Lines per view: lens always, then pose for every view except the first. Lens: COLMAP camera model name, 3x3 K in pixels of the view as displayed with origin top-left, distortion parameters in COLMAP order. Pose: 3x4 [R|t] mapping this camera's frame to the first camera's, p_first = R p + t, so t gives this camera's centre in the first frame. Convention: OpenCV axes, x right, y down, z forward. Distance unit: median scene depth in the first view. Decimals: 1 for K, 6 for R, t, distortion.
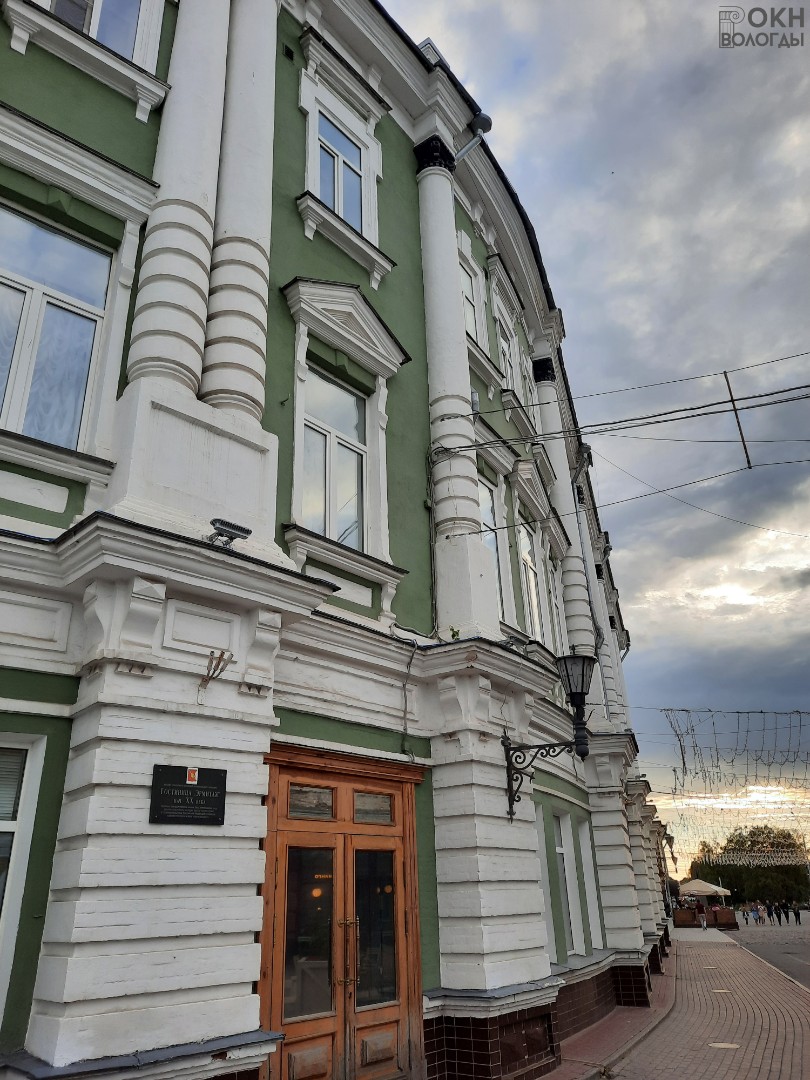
lens RADIAL K [[788.3, 0, 410.2], [0, 788.3, 537.2], [0, 0, 1]] dist [0.043942, -0.041984]
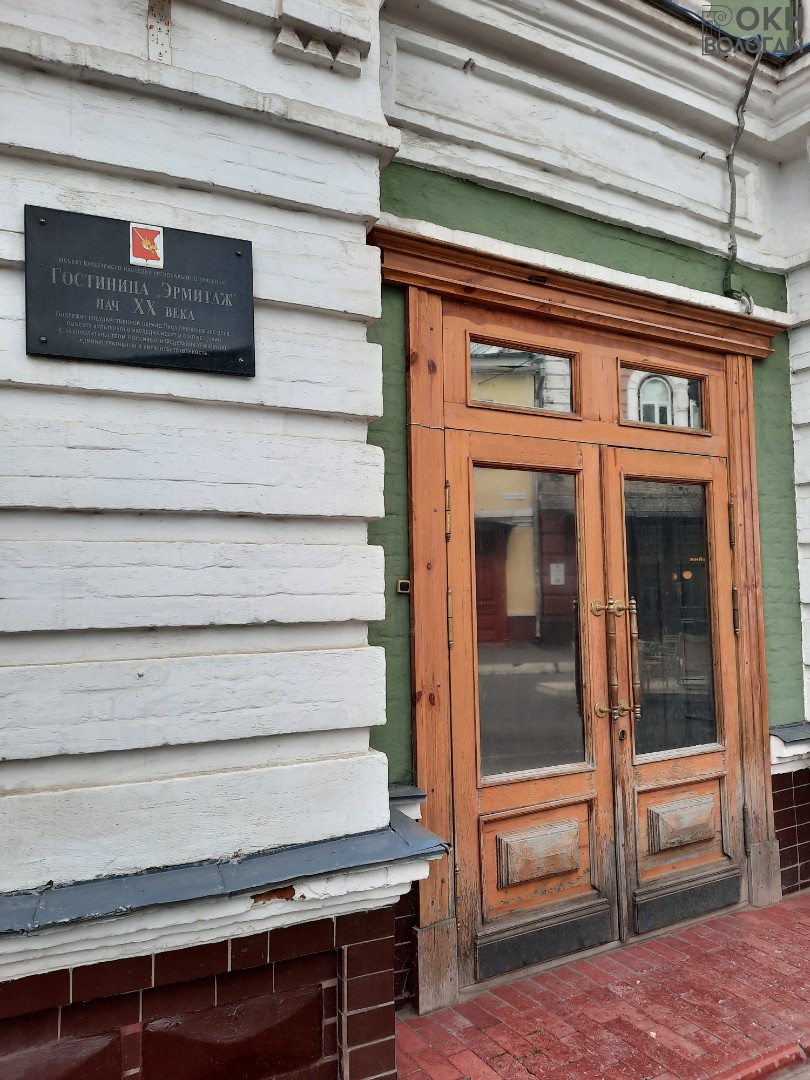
lens RADIAL K [[788.3, 0, 401.9], [0, 788.3, 544.3], [0, 0, 1]] dist [0.043942, -0.041984]
pose [[0.932790, -0.002358, -0.360413, -0.023828], [0.134629, 0.929877, 0.342351, 0.269383], [0.334332, -0.367863, 0.867697, 0.559611]]
